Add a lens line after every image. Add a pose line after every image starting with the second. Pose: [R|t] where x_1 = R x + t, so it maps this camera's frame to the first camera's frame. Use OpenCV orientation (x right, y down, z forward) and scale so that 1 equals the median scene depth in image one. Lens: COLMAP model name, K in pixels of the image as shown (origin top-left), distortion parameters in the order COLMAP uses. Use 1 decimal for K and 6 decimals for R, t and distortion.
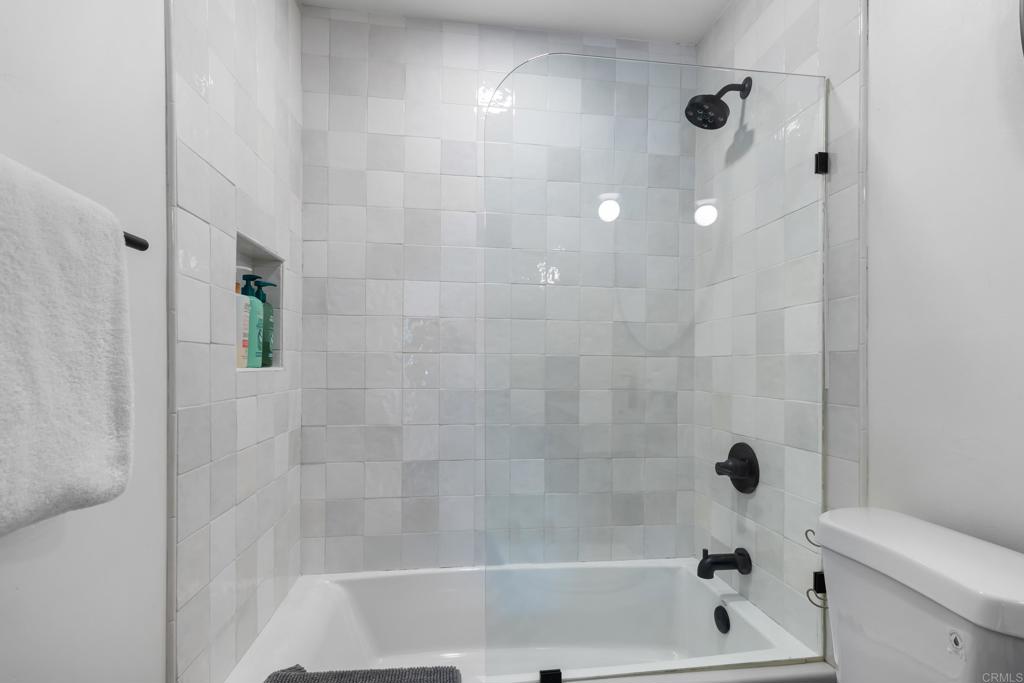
lens RADIAL K [[478.5, 0, 512.6], [0, 478.5, 372.2], [0, 0, 1]] dist [0.001585, 0.000858]
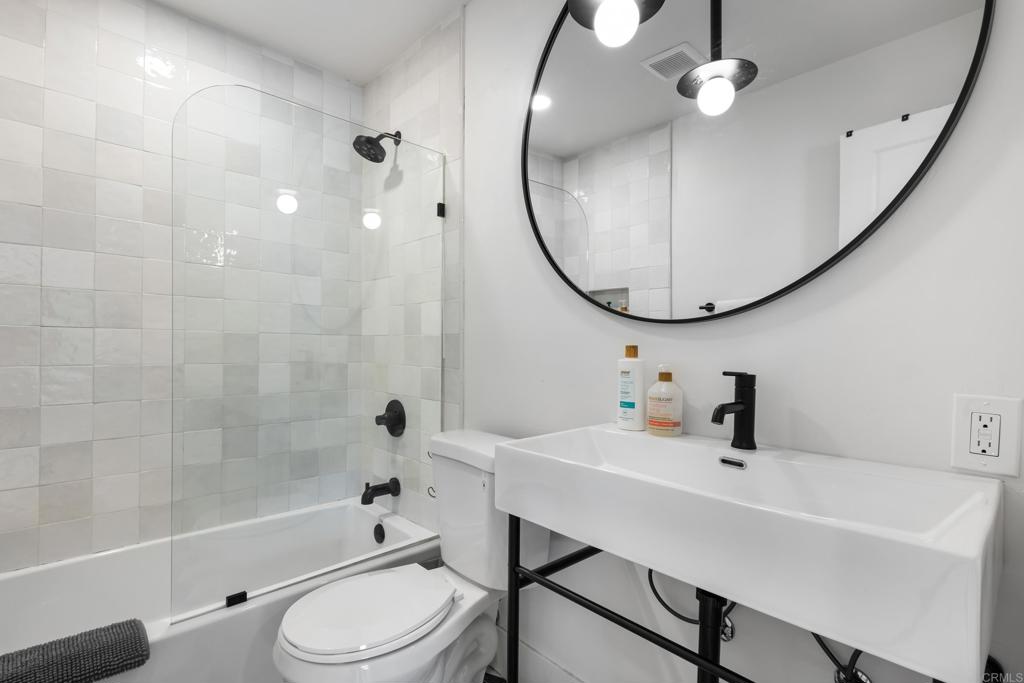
lens RADIAL K [[489.0, 0, 512.0], [0, 489.0, 341.5], [0, 0, 1]] dist [0.018987, -0.000075]
pose [[0.801471, 0.006076, 0.598003, -0.081323], [0.001139, 0.999931, -0.011686, -0.000490], [-0.598033, 0.010047, 0.801409, -0.301207]]
